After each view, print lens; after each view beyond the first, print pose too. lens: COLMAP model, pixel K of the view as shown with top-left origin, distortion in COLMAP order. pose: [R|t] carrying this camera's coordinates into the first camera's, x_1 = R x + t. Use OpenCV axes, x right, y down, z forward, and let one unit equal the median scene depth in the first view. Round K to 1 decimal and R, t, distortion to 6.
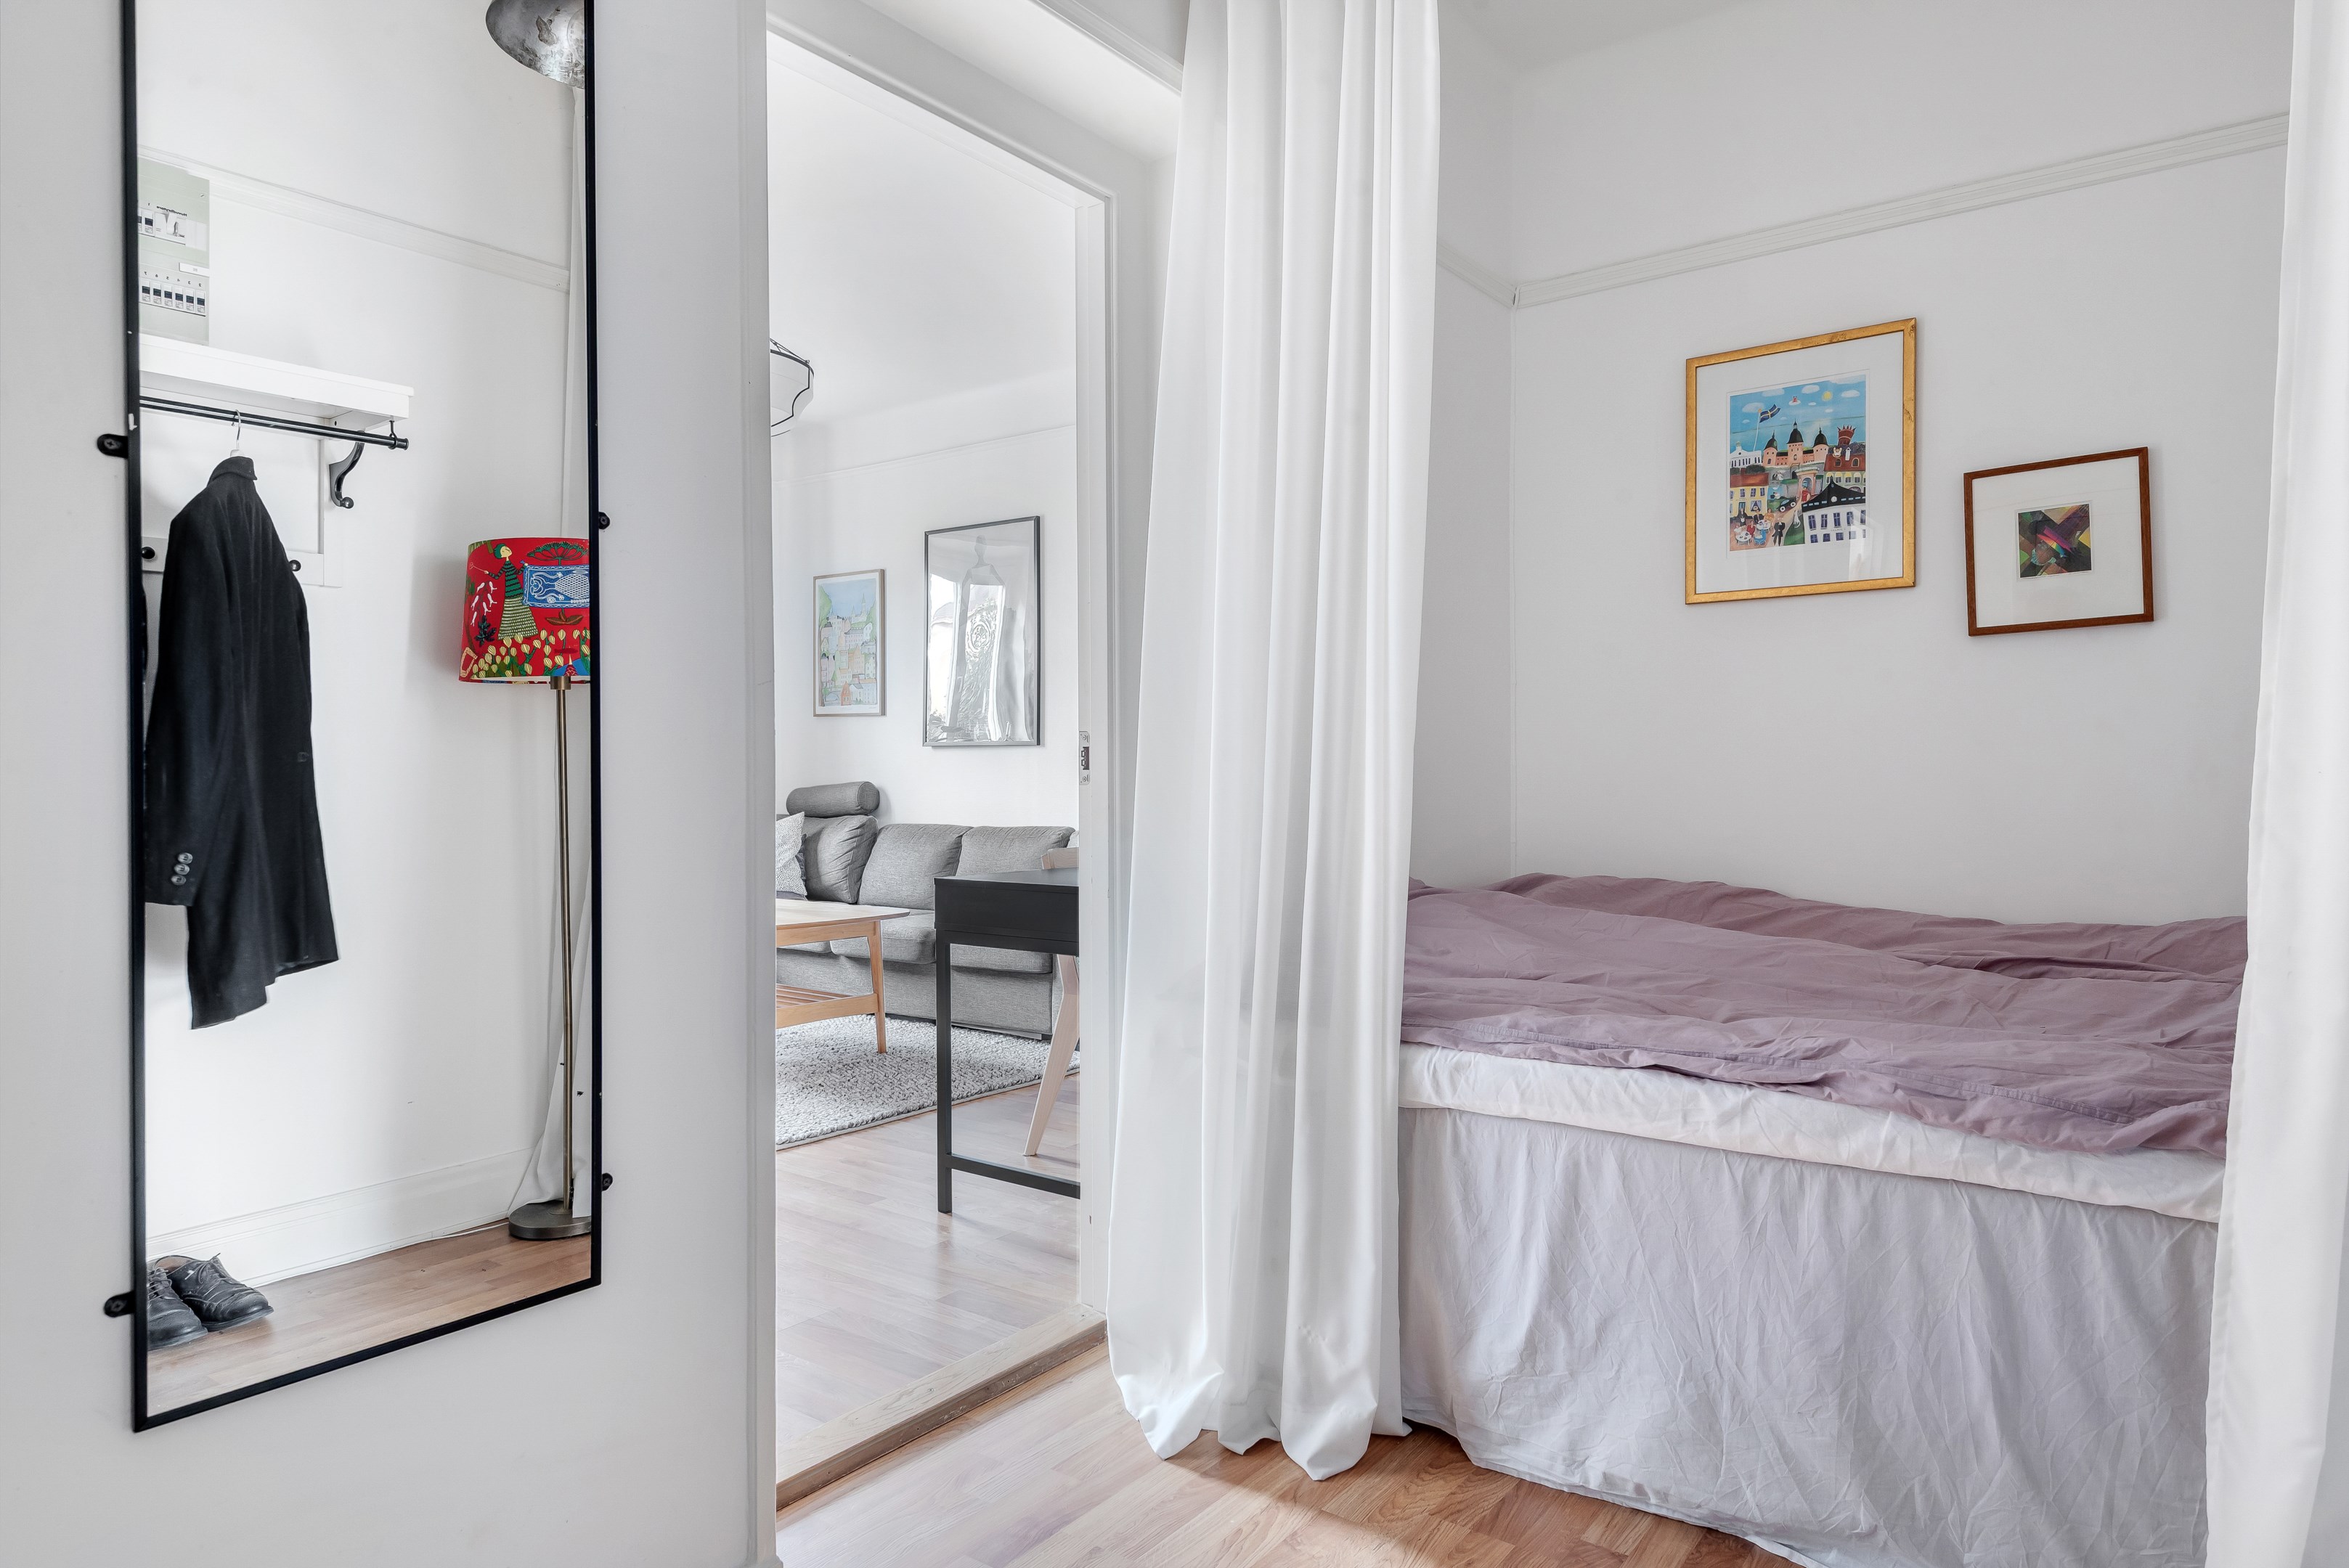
lens RADIAL K [[1495.7, 0, 1161.8], [0, 1495.7, 772.2], [0, 0, 1]] dist [0.039891, -0.021392]
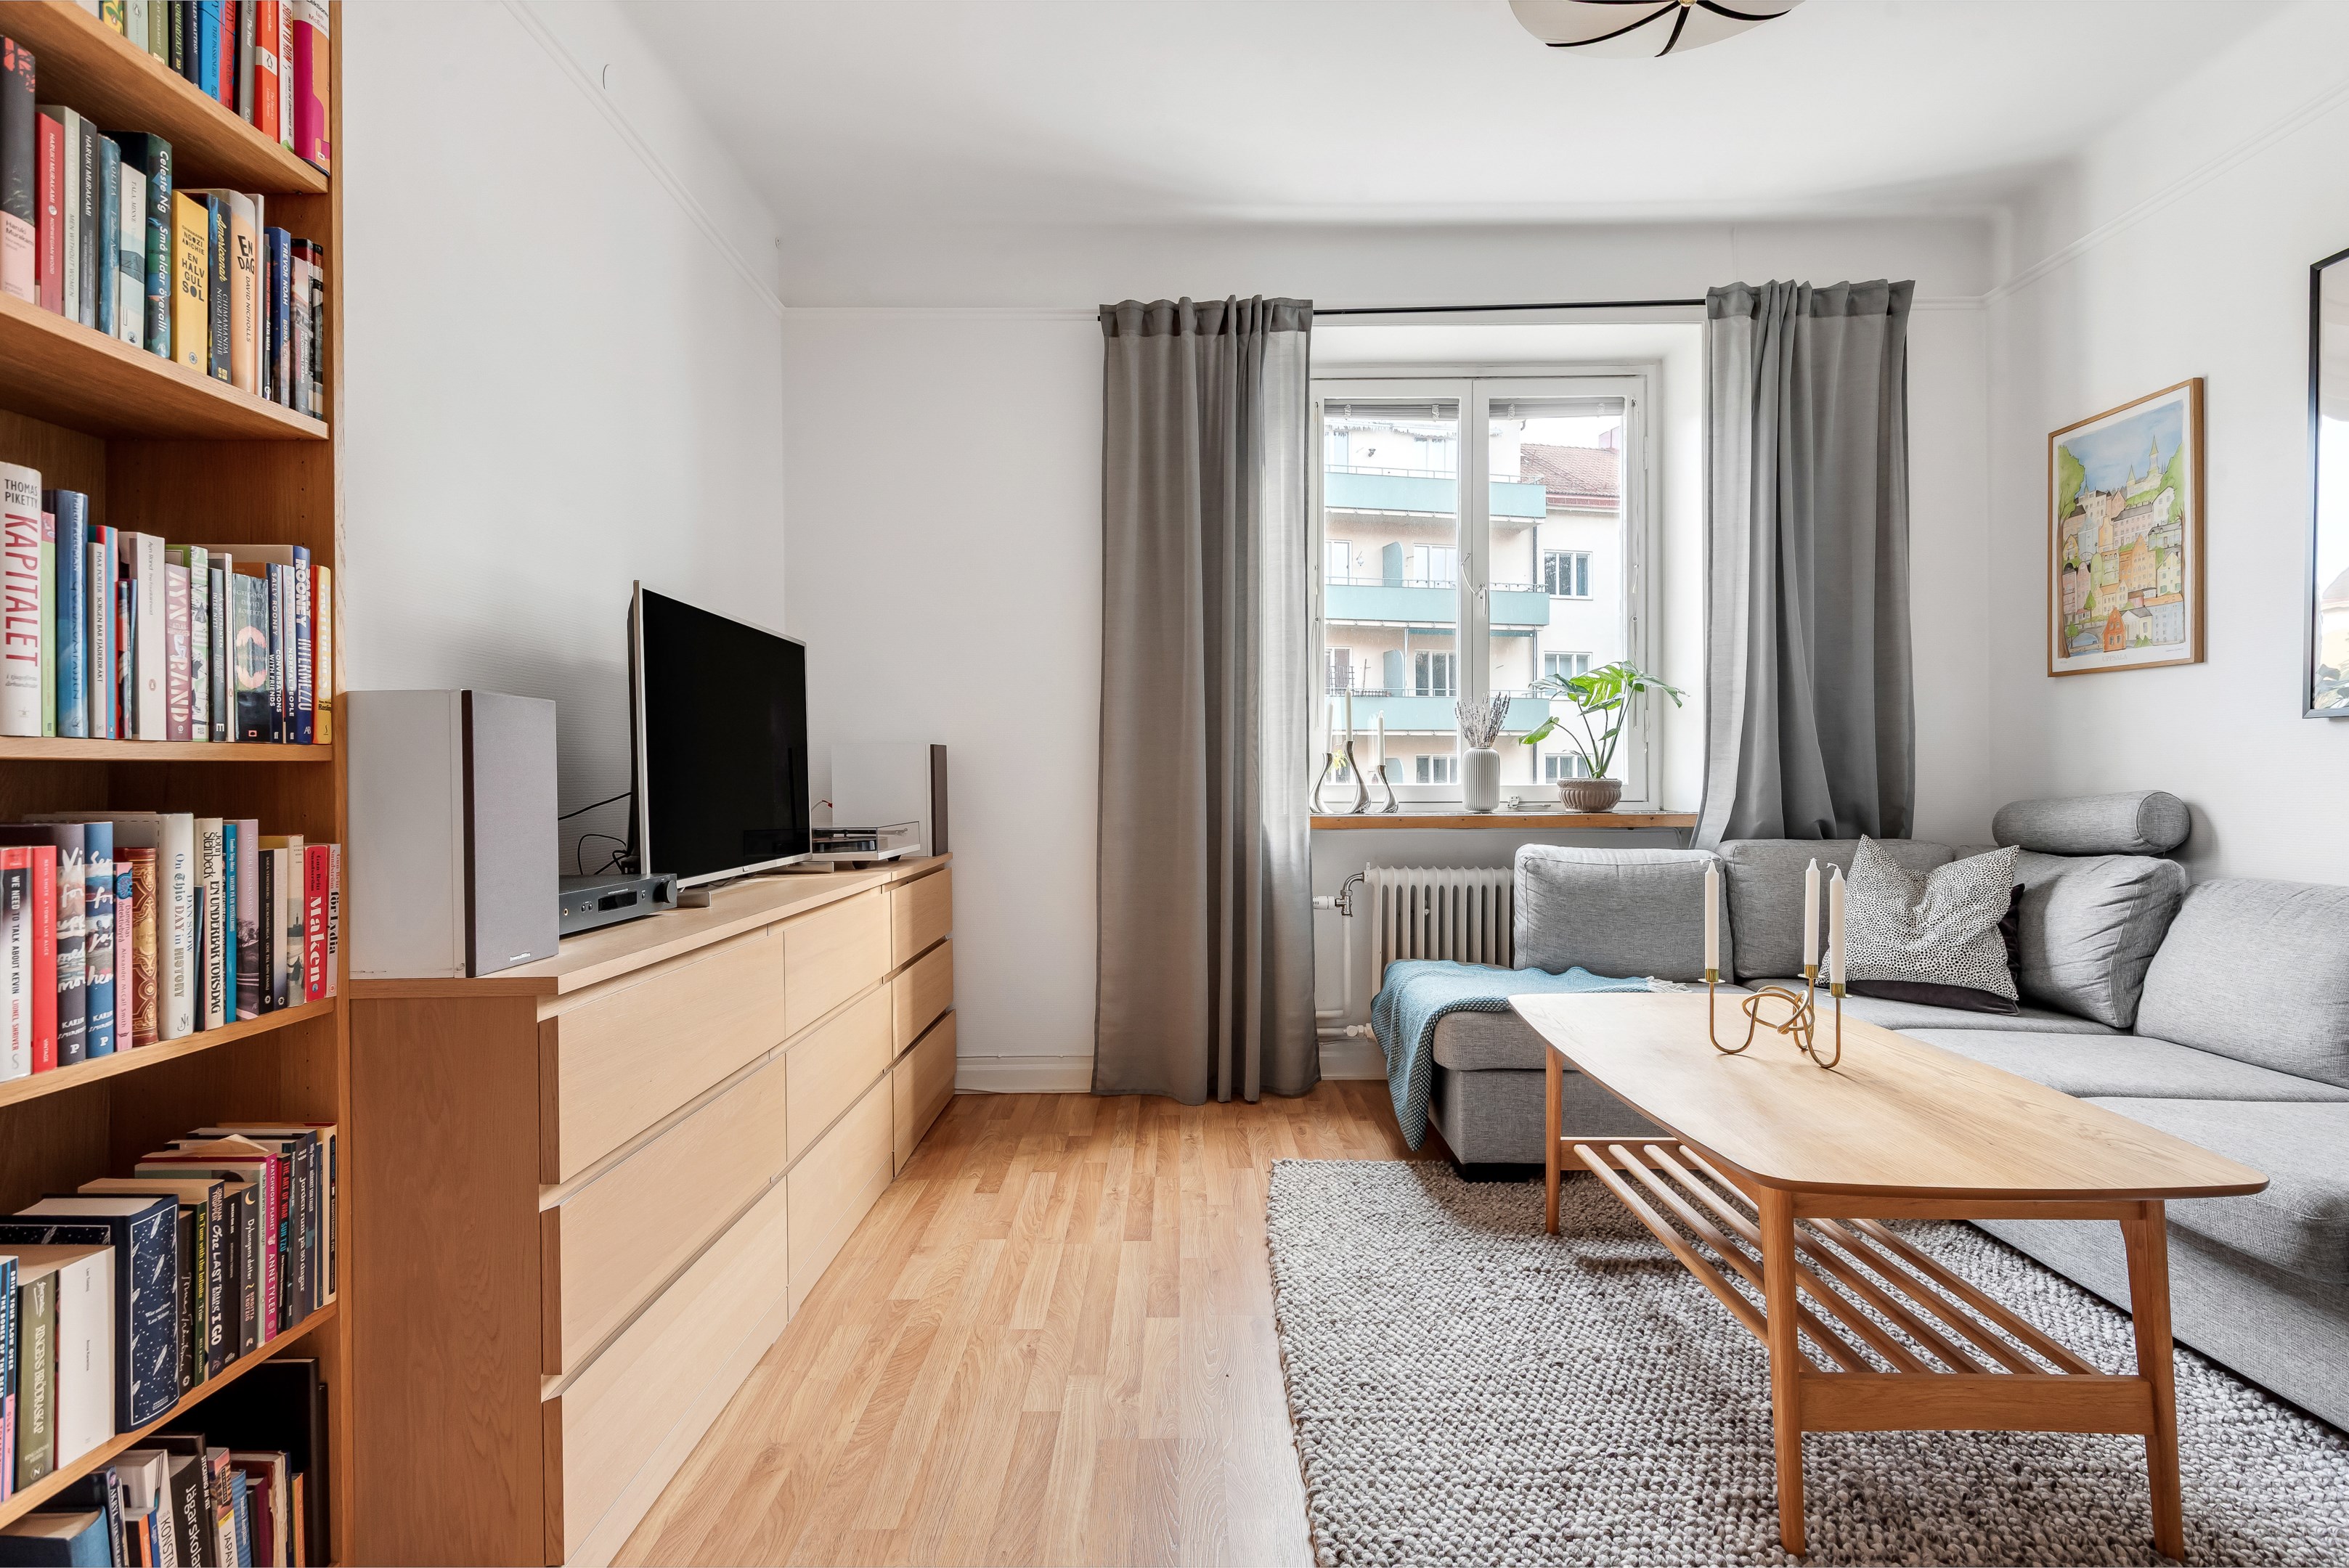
lens RADIAL K [[1203.6, 0, 1164.2], [0, 1203.6, 786.8], [0, 0, 1]] dist [0.012675, -0.010835]
pose [[0.615496, 0.003386, -0.788133, -0.158947], [0.008164, 0.999910, 0.010672, -0.005508], [0.788098, -0.013003, 0.615413, 0.944279]]
